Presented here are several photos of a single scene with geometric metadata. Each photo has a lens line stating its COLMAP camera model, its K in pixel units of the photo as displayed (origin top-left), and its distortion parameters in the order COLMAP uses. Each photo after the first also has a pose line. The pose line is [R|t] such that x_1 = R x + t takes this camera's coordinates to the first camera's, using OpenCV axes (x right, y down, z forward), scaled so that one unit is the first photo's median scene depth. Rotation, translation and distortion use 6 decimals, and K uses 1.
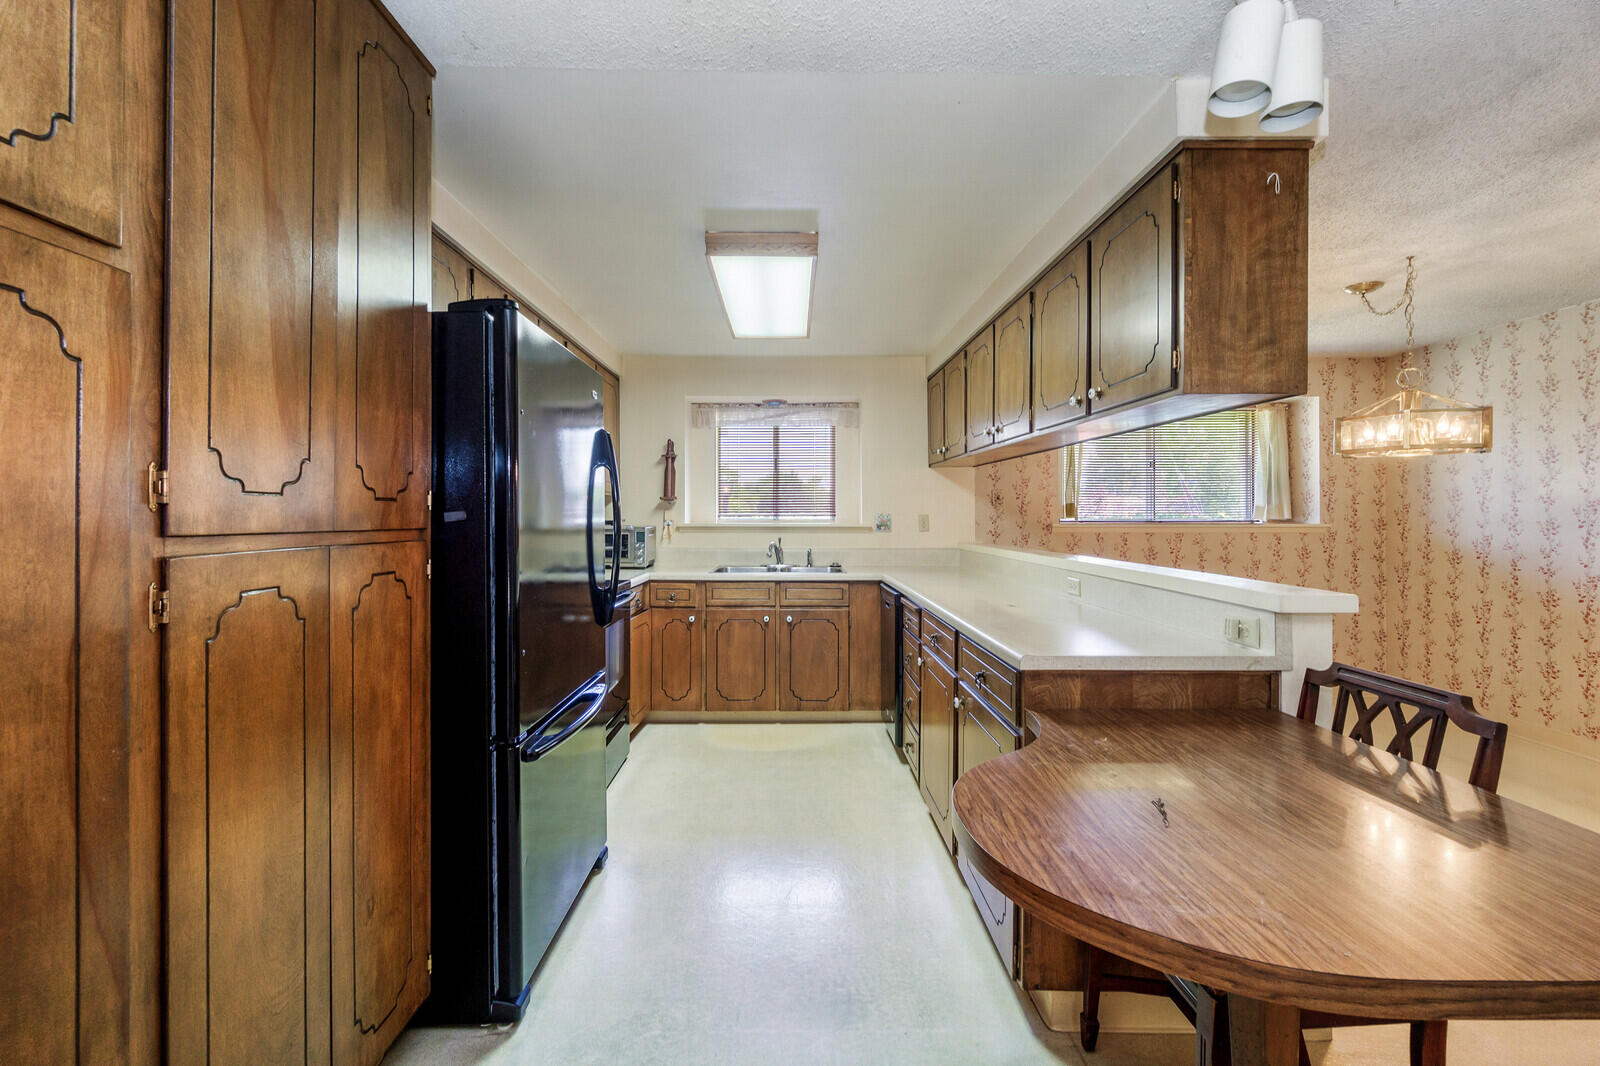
lens RADIAL K [[694.2, 0, 791.3], [0, 694.2, 514.4], [0, 0, 1]] dist [-0.006405, 0.000949]
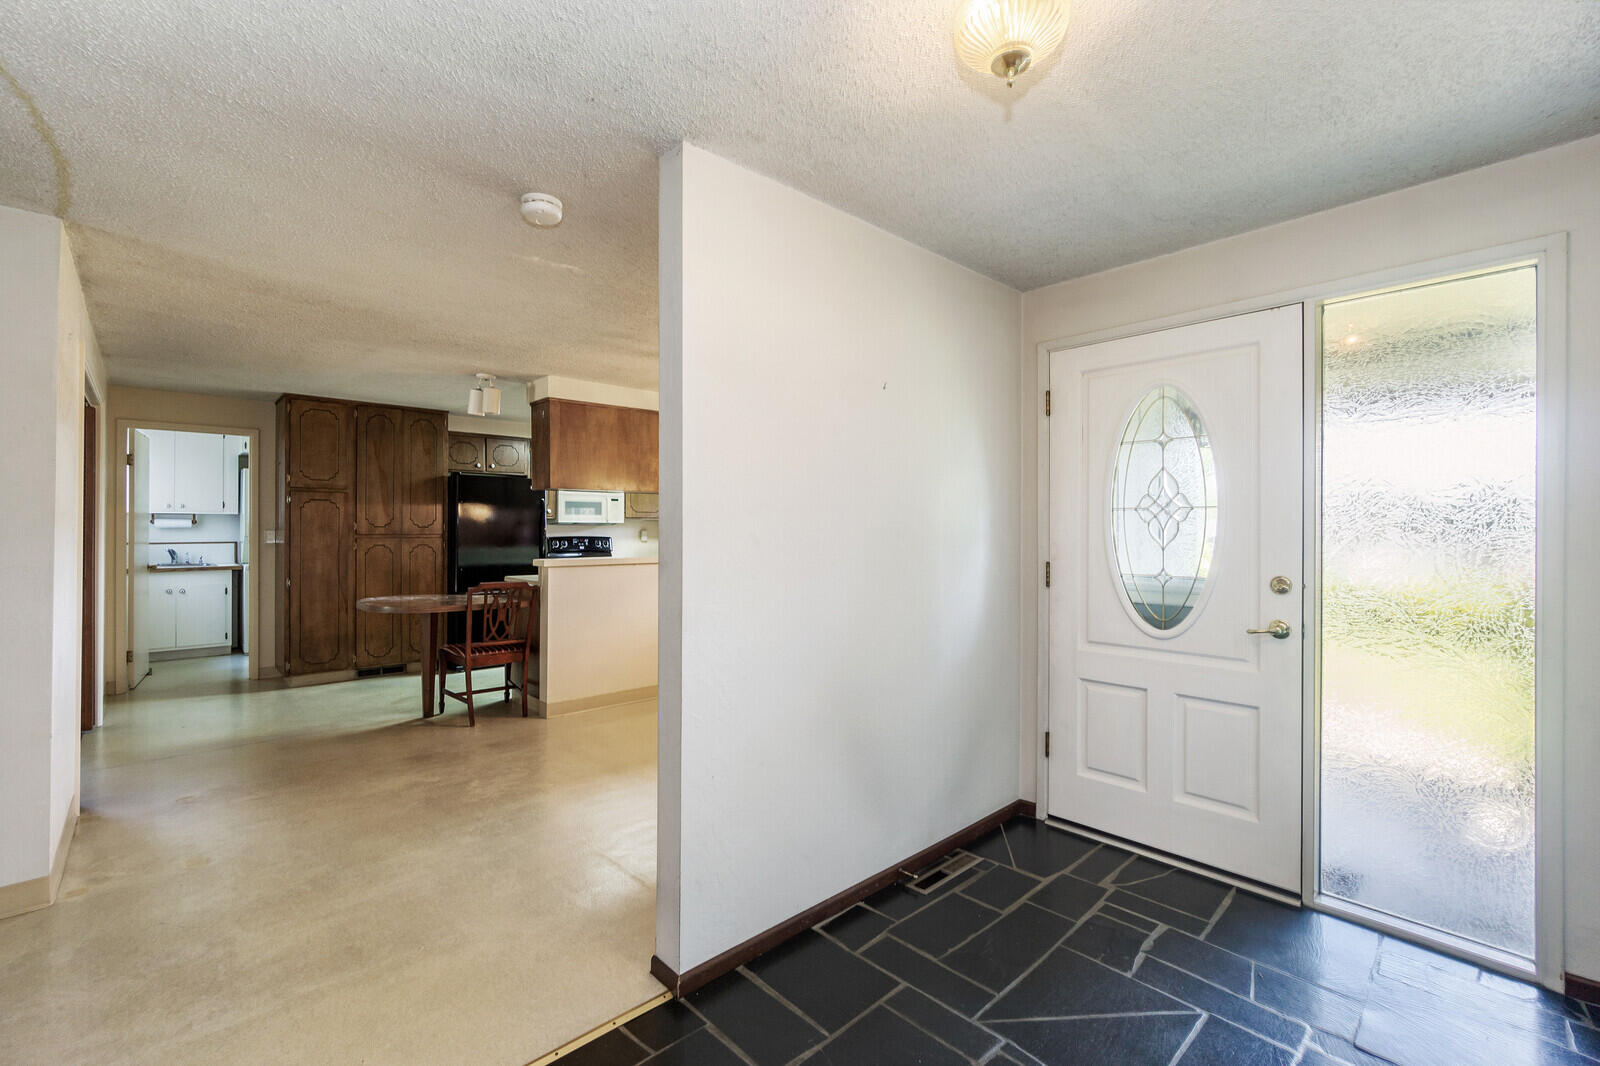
lens RADIAL K [[694.2, 0, 794.7], [0, 694.2, 528.8], [0, 0, 1]] dist [-0.006405, 0.000949]
pose [[0.679601, 0.000951, -0.733581, 3.459391], [-0.001804, 0.999998, -0.000375, -0.012528], [0.733580, 0.001578, 0.679602, -0.168532]]
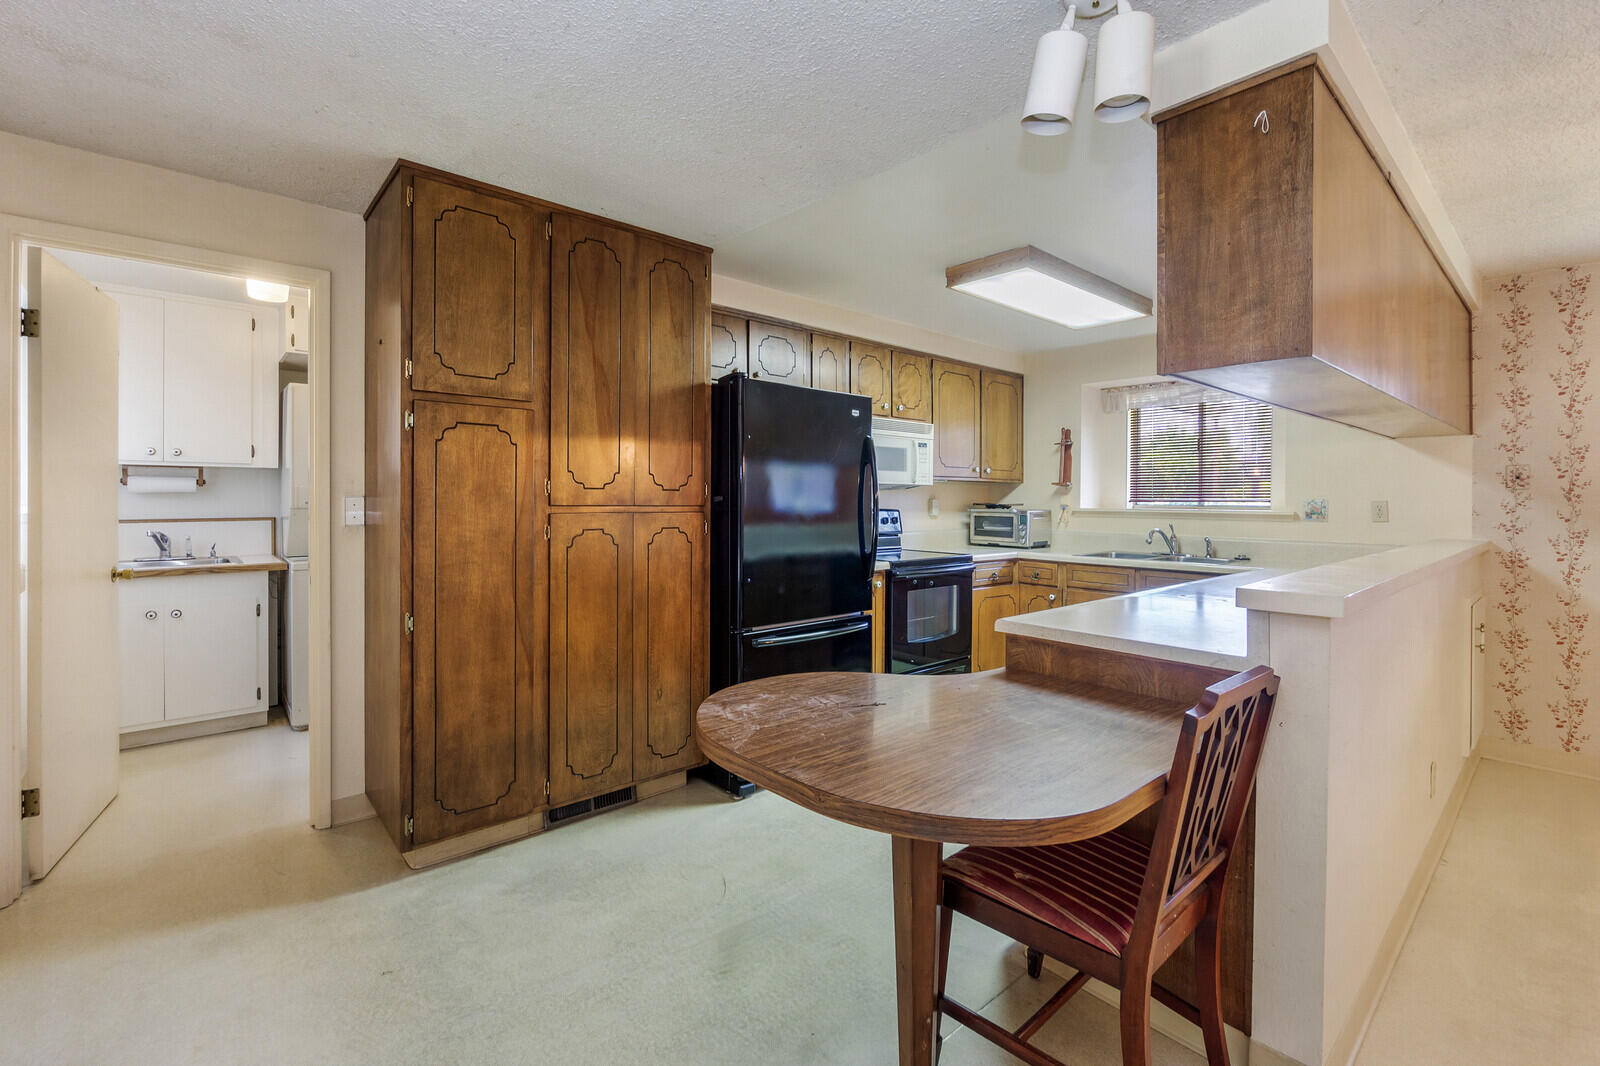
lens RADIAL K [[694.2, 0, 793.4], [0, 694.2, 502.7], [0, 0, 1]] dist [-0.006405, 0.000949]
pose [[0.660091, 0.005889, -0.751162, 0.964288], [-0.003232, 0.999982, 0.004999, 0.002513], [0.751178, -0.000872, 0.660099, -0.029258]]
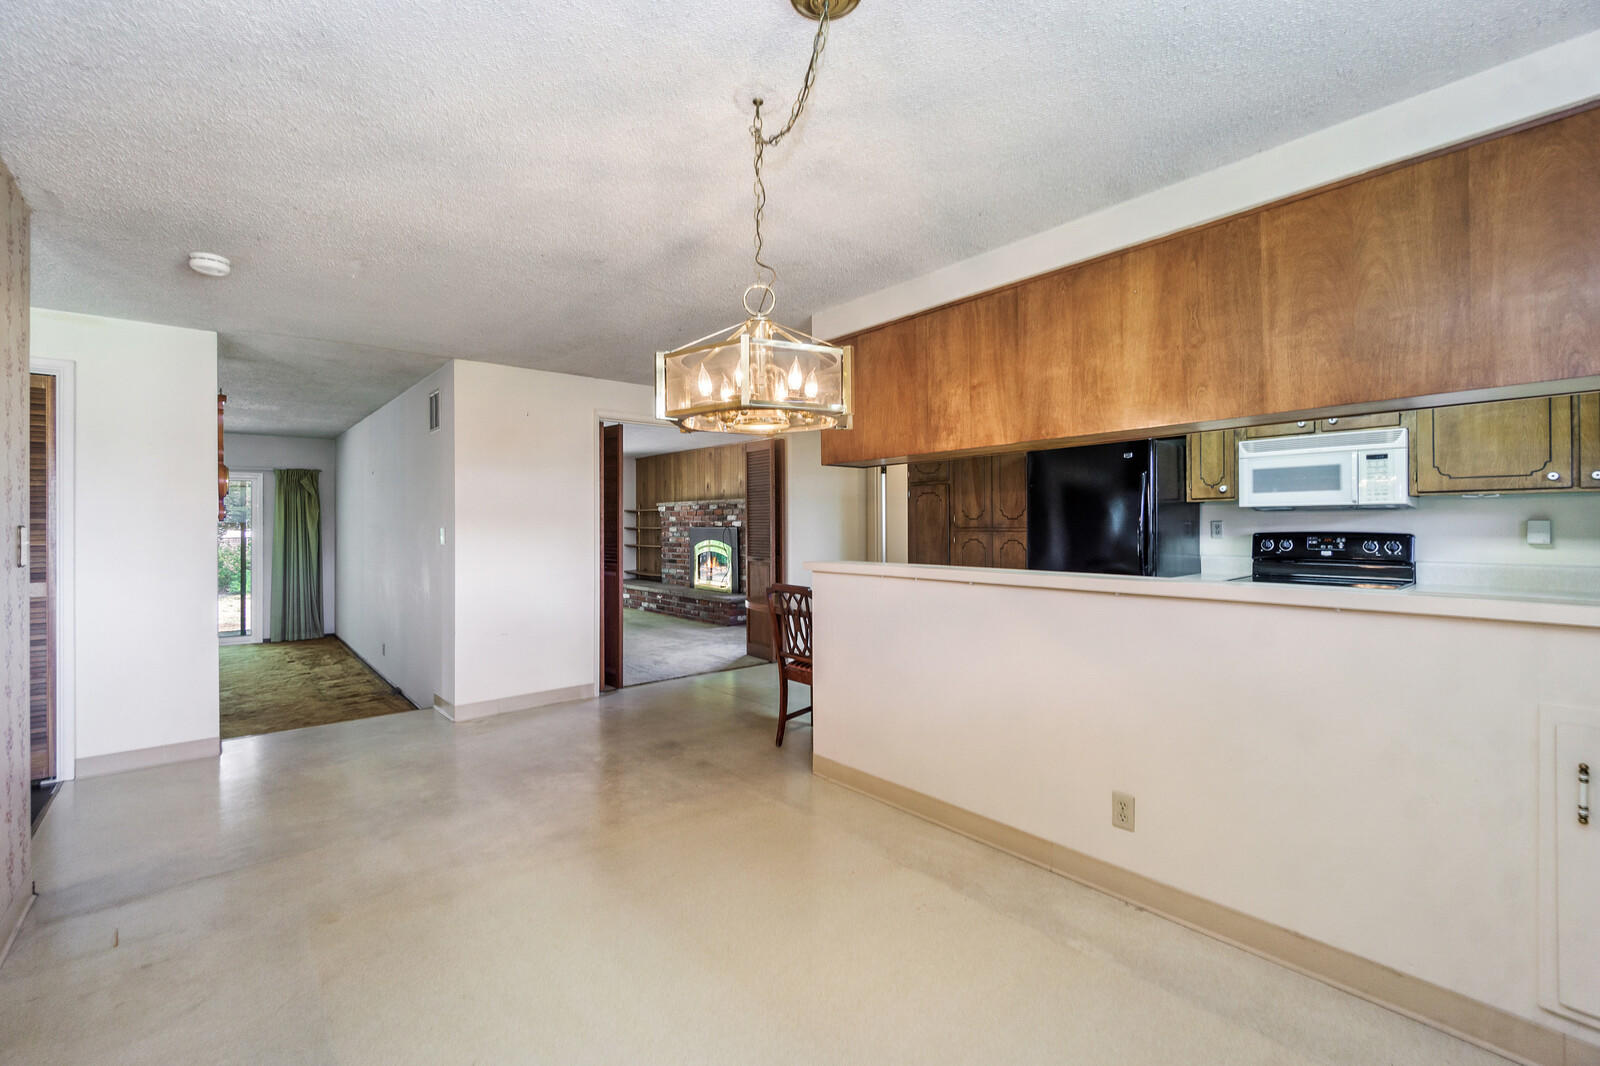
lens RADIAL K [[694.2, 0, 789.3], [0, 694.2, 527.1], [0, 0, 1]] dist [-0.006405, 0.000949]
pose [[-0.765277, 0.007214, -0.643661, 2.149084], [0.006455, 0.999973, 0.003532, 0.000297], [0.643669, -0.001452, -0.765303, 2.529362]]
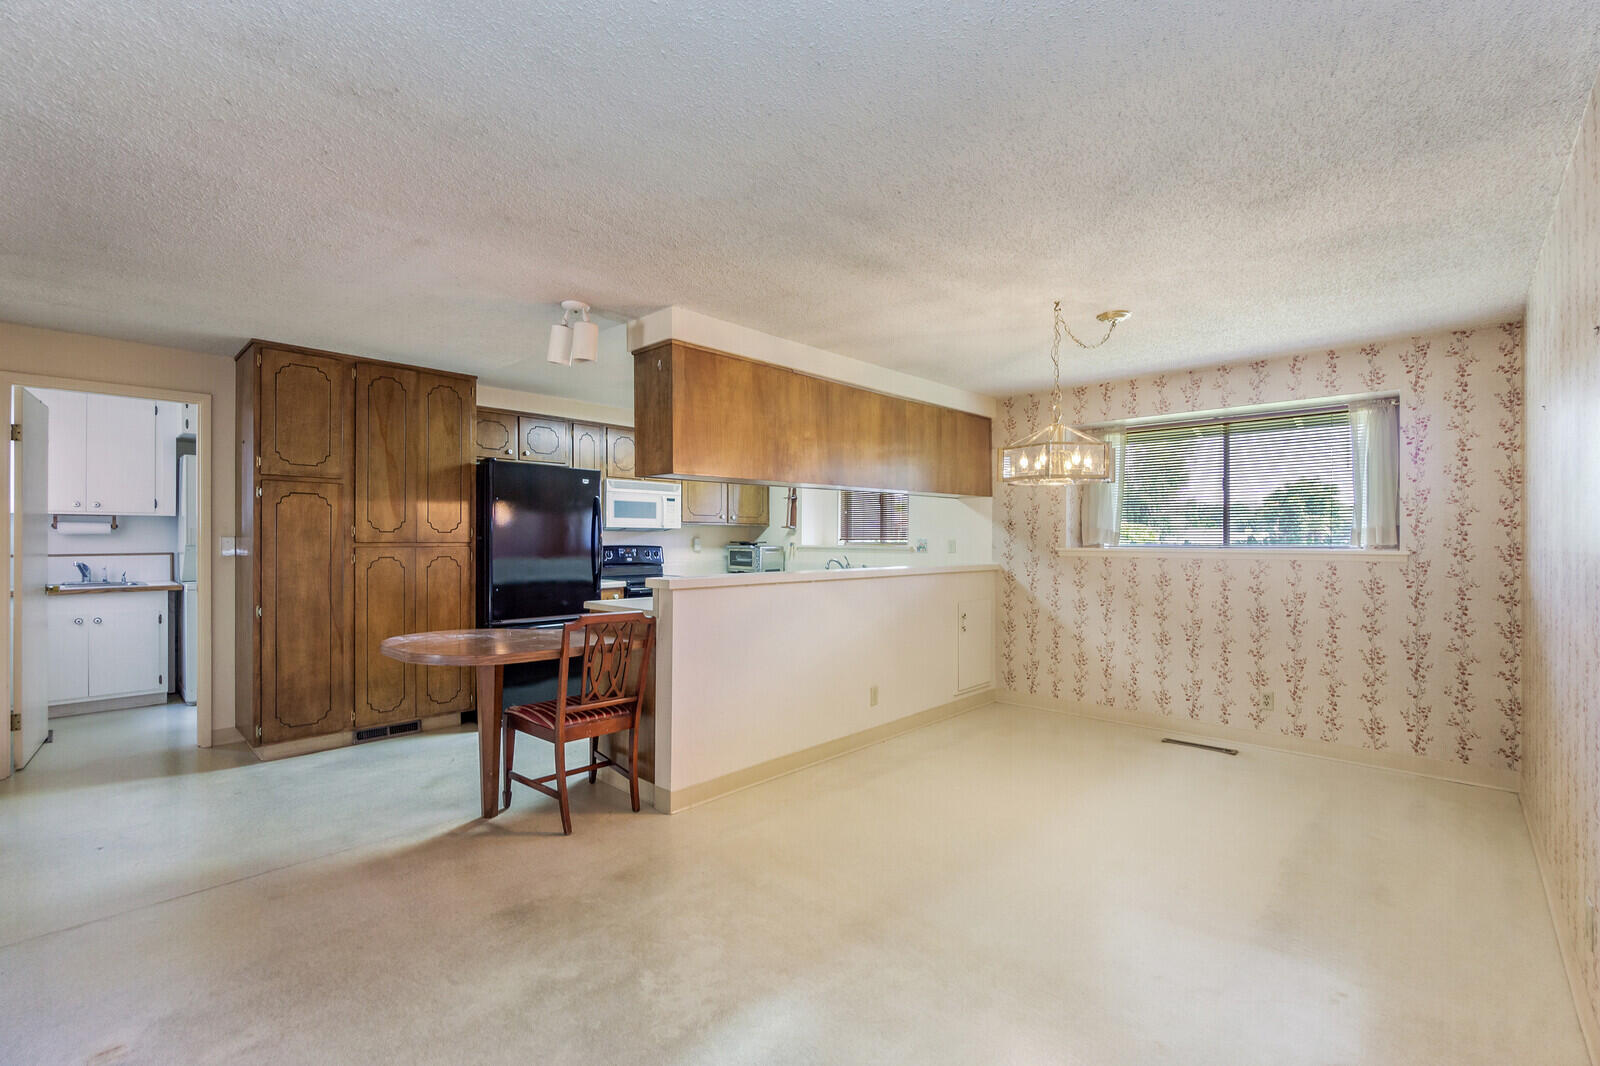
lens RADIAL K [[694.2, 0, 790.3], [0, 694.2, 540.2], [0, 0, 1]] dist [-0.006405, 0.000949]
pose [[0.724046, 0.002301, -0.689748, 2.282063], [-0.001541, 0.999997, 0.001718, 0.003489], [0.689750, -0.000181, 0.724047, -0.142878]]
